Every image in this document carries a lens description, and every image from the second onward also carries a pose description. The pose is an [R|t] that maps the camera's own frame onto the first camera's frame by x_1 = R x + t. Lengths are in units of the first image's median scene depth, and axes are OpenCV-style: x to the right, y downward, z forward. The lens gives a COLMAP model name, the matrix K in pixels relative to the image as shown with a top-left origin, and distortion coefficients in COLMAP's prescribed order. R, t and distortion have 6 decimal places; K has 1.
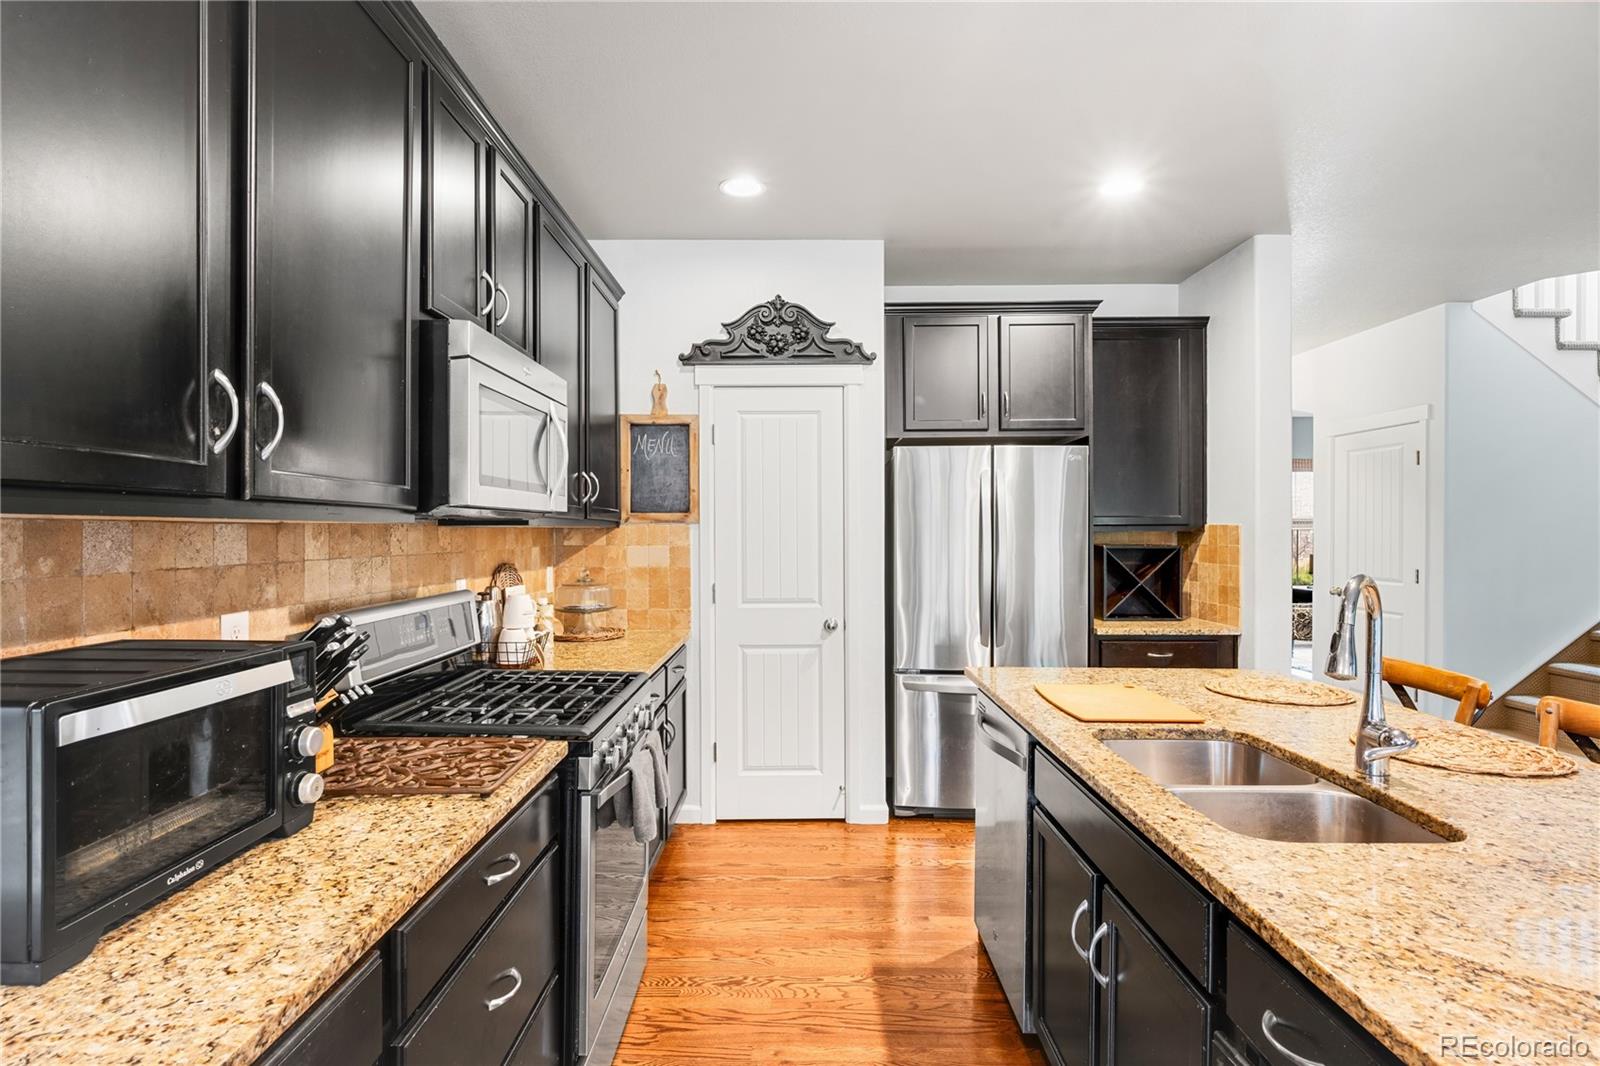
lens RADIAL K [[822.7, 0, 793.5], [0, 822.7, 536.4], [0, 0, 1]] dist [-0.000729, 0.000738]
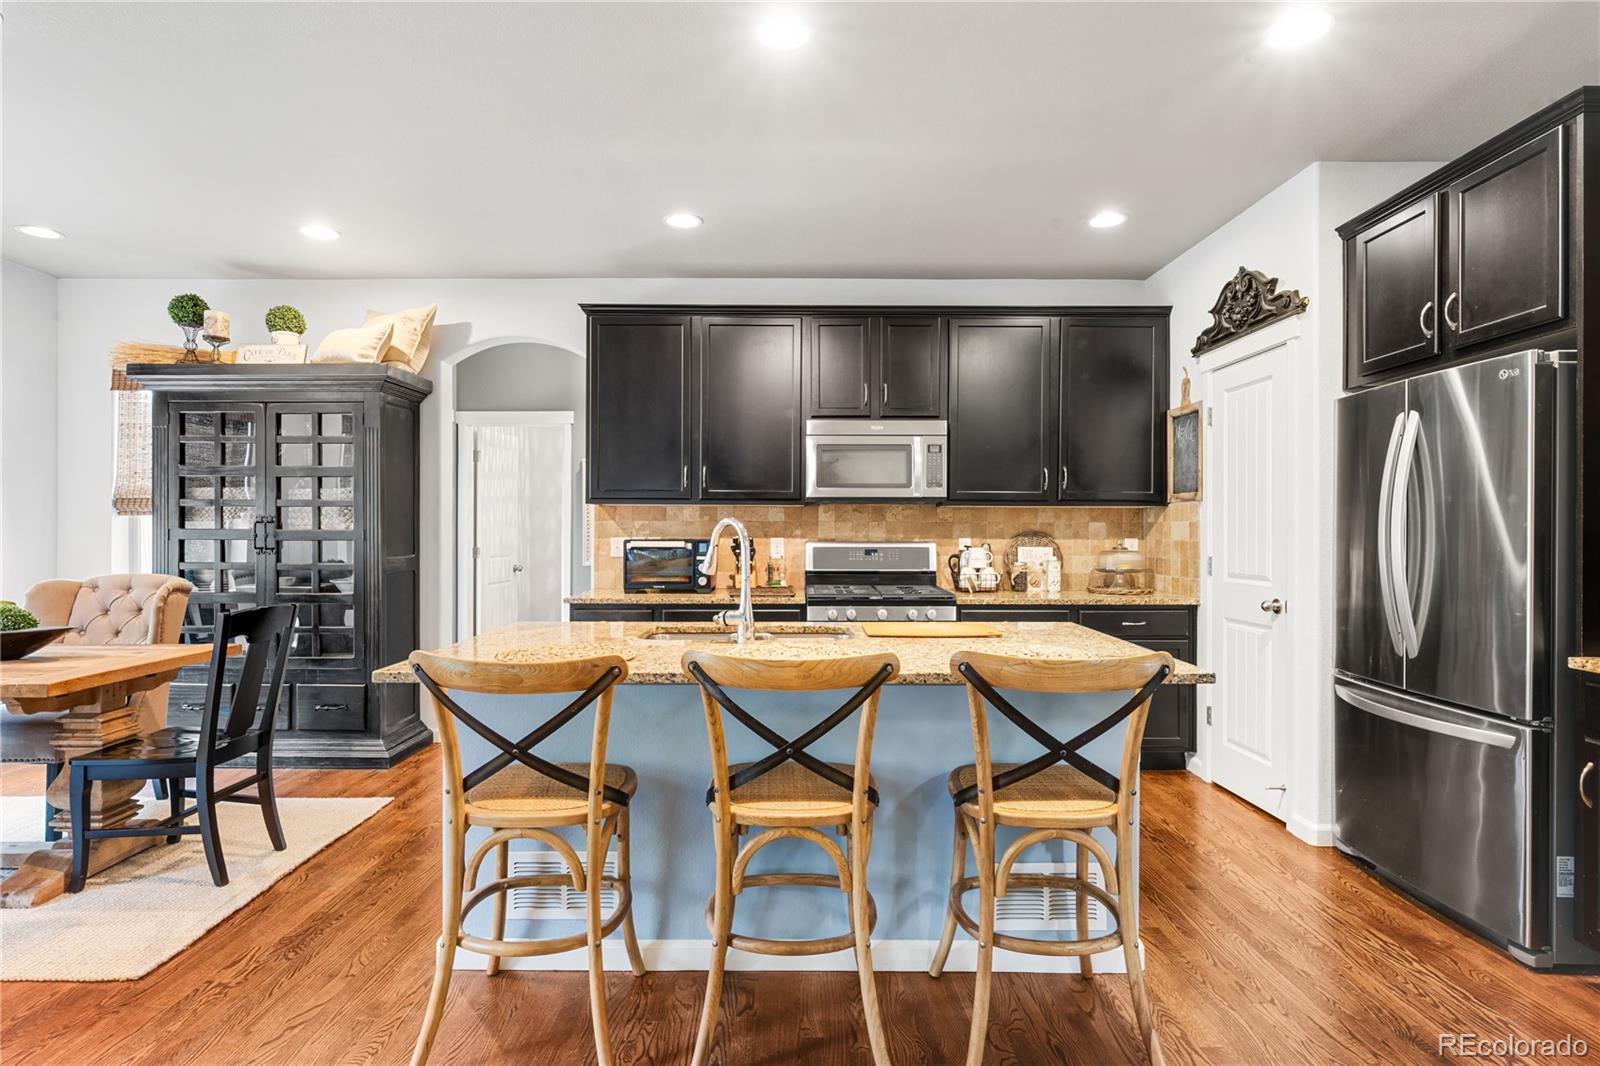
lens RADIAL K [[822.7, 0, 797.0], [0, 822.7, 528.6], [0, 0, 1]] dist [-0.000729, 0.000738]
pose [[0.024891, -0.001000, -0.999690, 0.951038], [-0.010724, 0.999942, -0.001267, 0.028141], [0.999633, 0.010752, 0.024878, 0.441988]]
